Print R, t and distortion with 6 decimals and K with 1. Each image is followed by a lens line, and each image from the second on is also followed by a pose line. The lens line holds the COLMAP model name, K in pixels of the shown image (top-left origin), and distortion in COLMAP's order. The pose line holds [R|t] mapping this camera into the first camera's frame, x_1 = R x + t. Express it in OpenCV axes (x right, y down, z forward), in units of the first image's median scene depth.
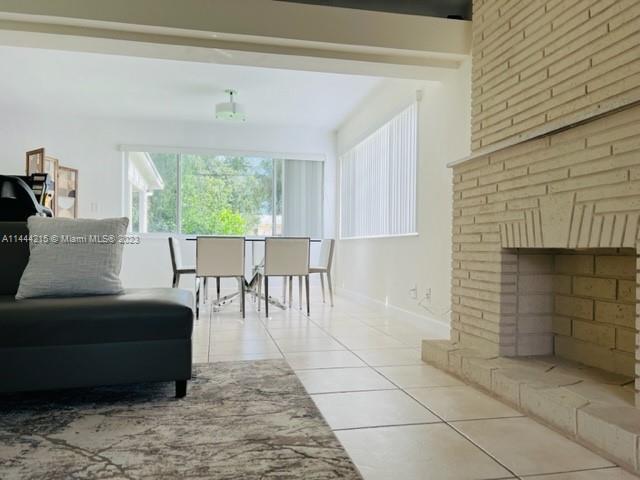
lens RADIAL K [[479.7, 0, 315.8], [0, 479.7, 246.0], [0, 0, 1]] dist [0.032301, -0.039981]
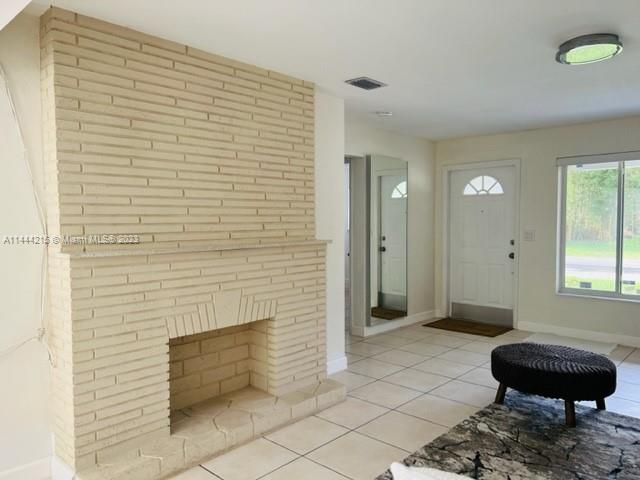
lens RADIAL K [[479.7, 0, 316.5], [0, 479.7, 238.8], [0, 0, 1]] dist [0.032301, -0.039981]
pose [[-0.573186, -0.038953, 0.818499, -0.706207], [-0.000335, 0.998881, 0.047303, -0.278786], [-0.819425, 0.026839, -0.572558, 1.341437]]
